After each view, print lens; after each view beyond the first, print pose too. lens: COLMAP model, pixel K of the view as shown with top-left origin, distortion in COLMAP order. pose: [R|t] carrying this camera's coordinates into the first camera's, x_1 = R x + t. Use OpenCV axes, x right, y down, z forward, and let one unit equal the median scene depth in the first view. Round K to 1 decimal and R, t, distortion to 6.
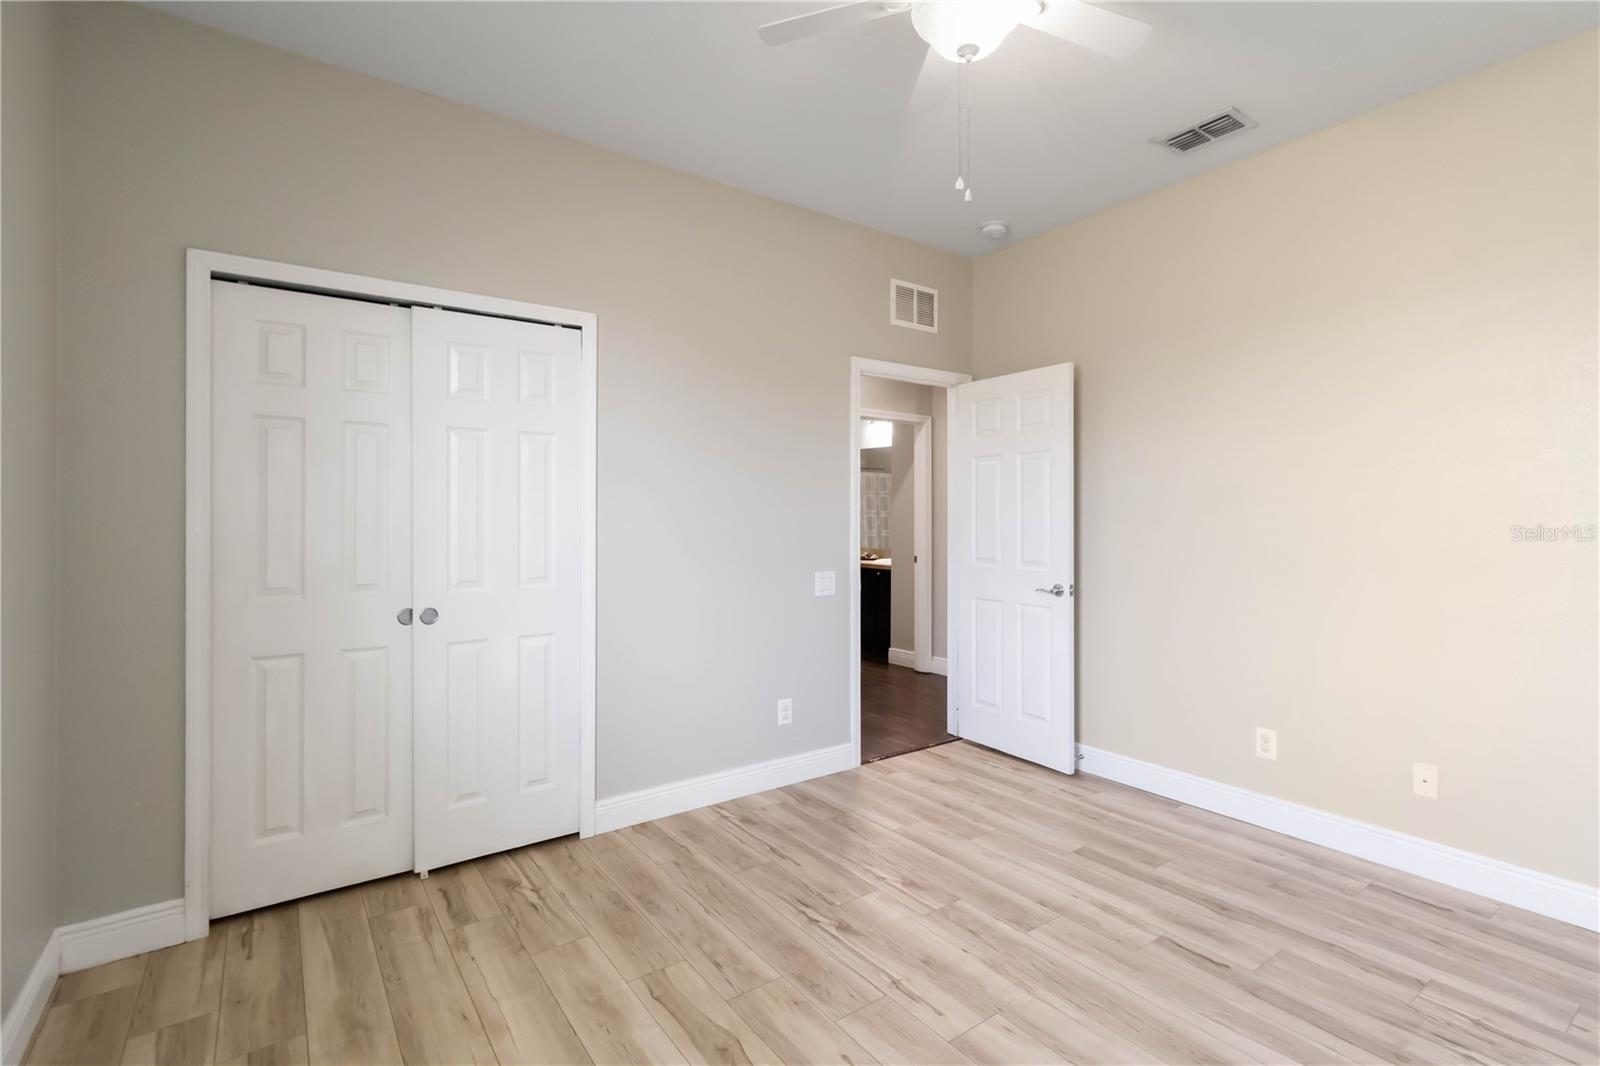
lens RADIAL K [[748.0, 0, 793.4], [0, 748.0, 524.3], [0, 0, 1]] dist [0.004755, -0.000162]
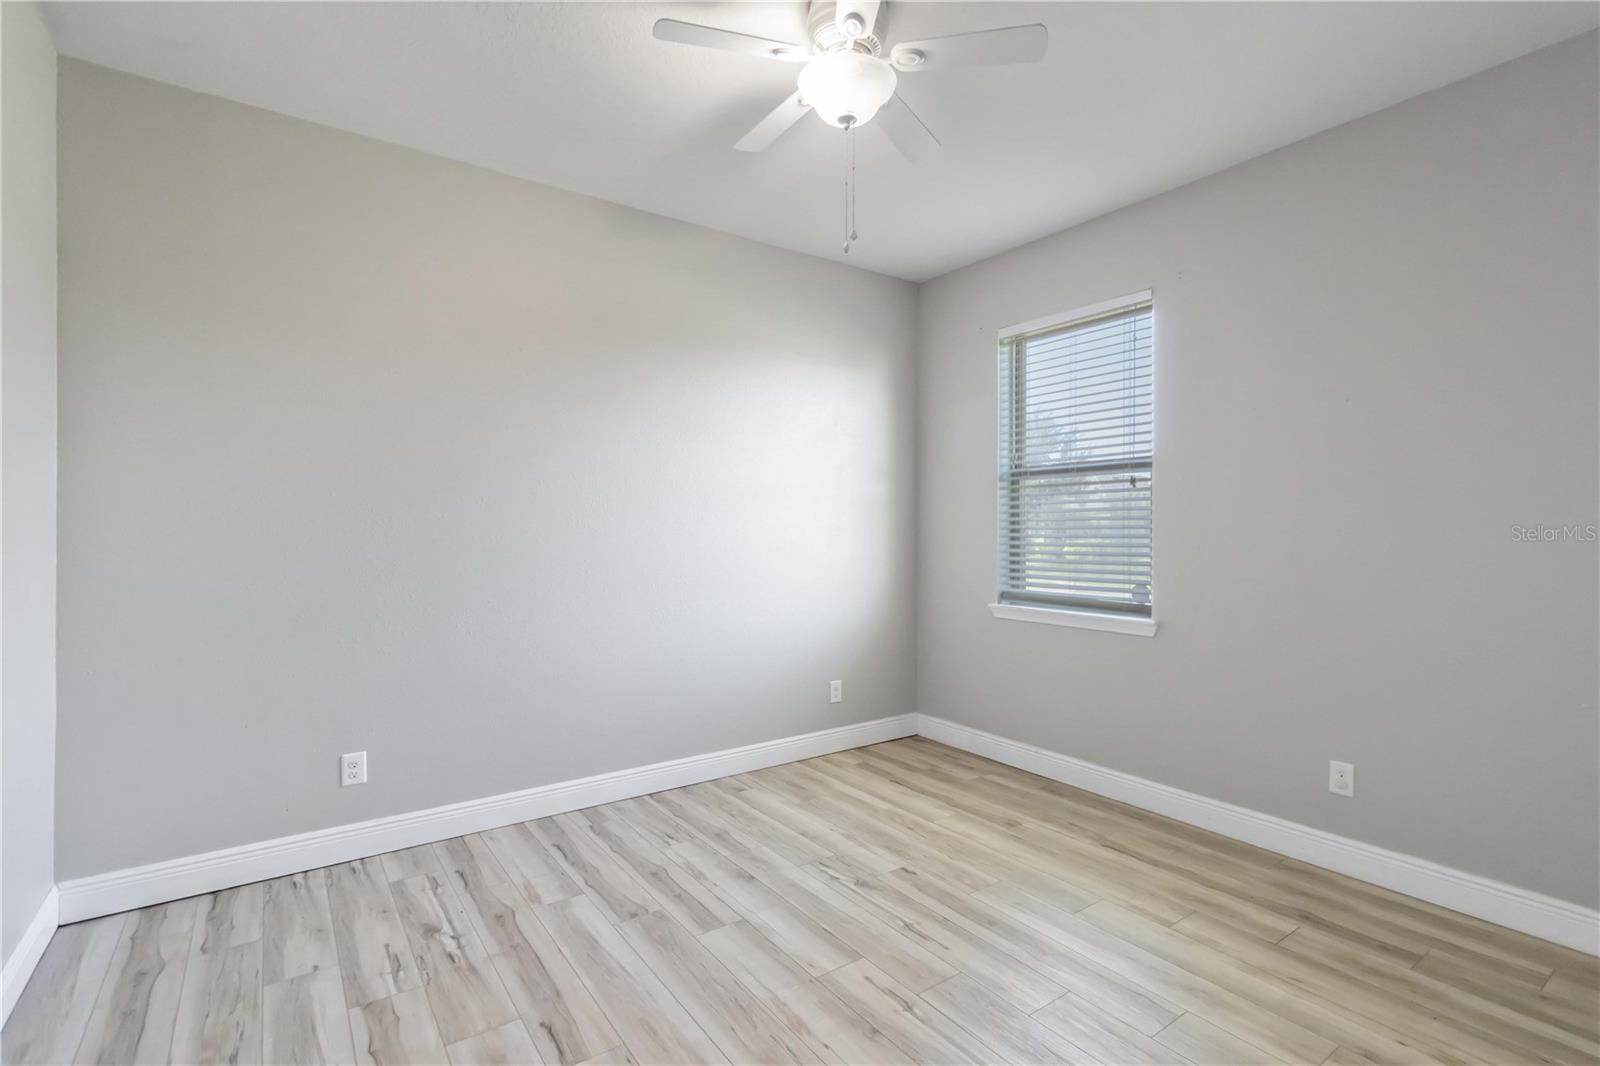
lens RADIAL K [[748.0, 0, 809.0], [0, 748.0, 534.6], [0, 0, 1]] dist [0.004755, -0.000162]
pose [[-0.999930, -0.002112, -0.011661, 0.228021], [-0.002267, 0.999909, 0.013271, -0.009147], [0.011632, 0.013297, -0.999844, 1.610730]]
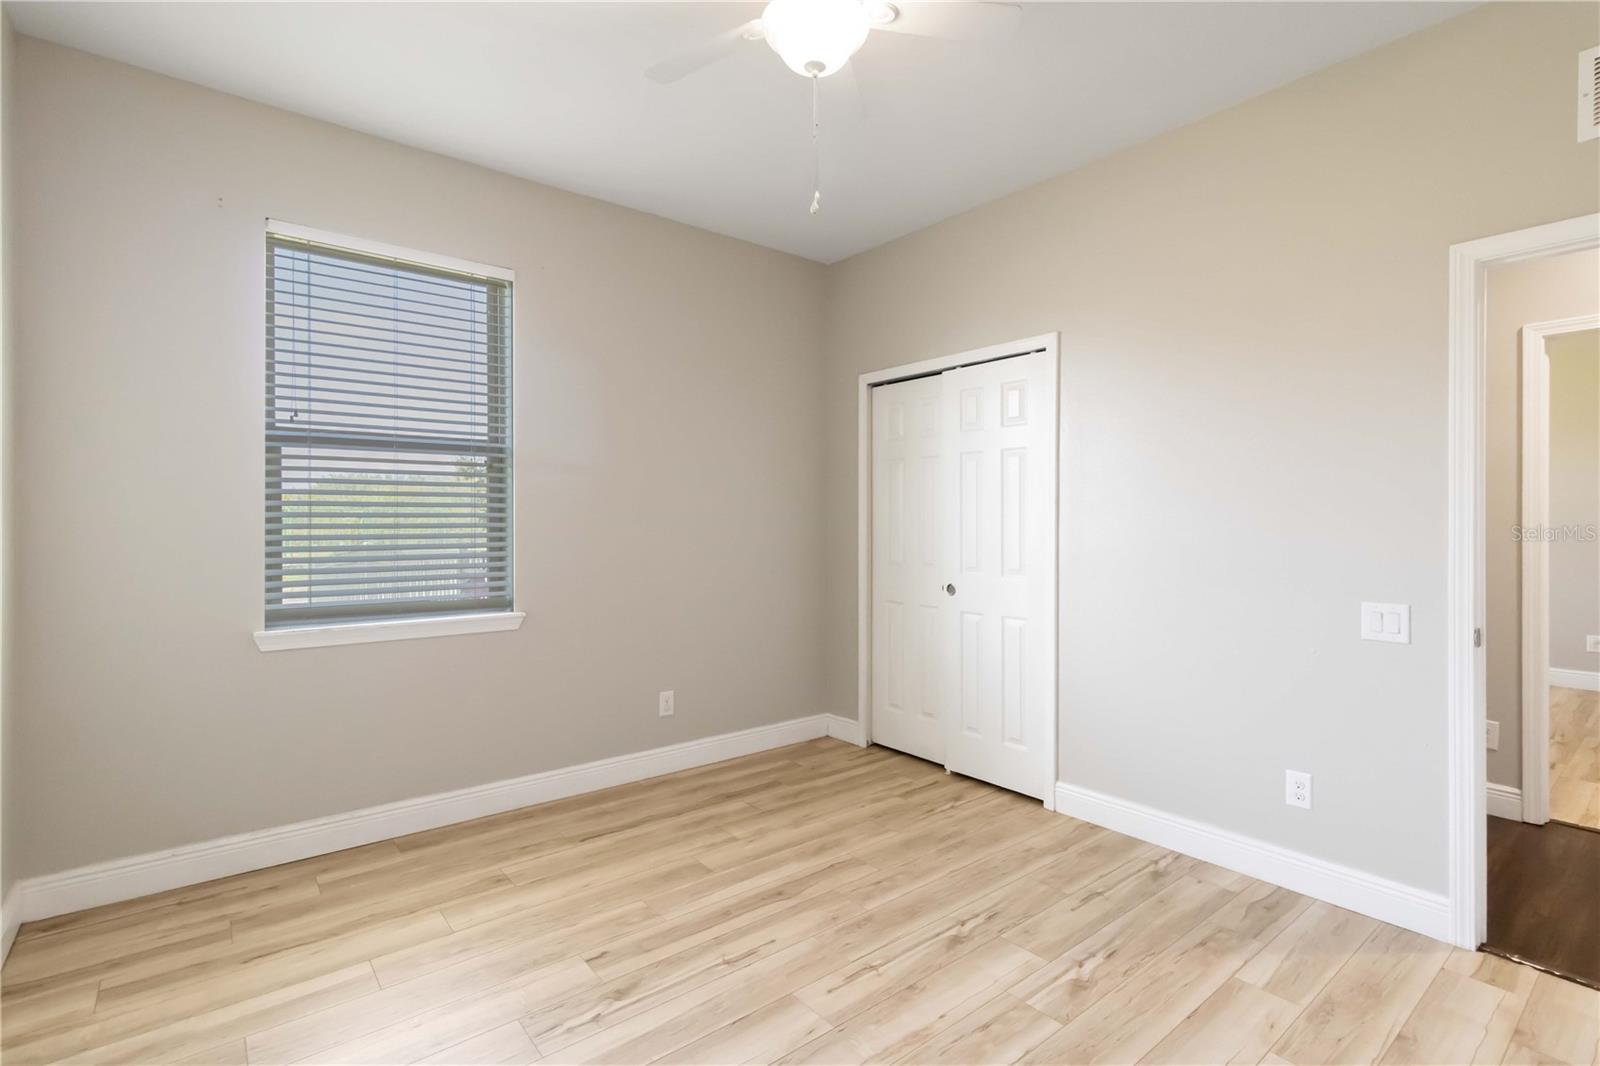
lens RADIAL K [[748.0, 0, 829.2], [0, 748.0, 523.9], [0, 0, 1]] dist [0.004755, -0.000162]
pose [[0.083303, 0.004677, -0.996513, 0.954341], [-0.009317, 0.999949, 0.003914, -0.003869], [0.996481, 0.008958, 0.083342, 0.698539]]
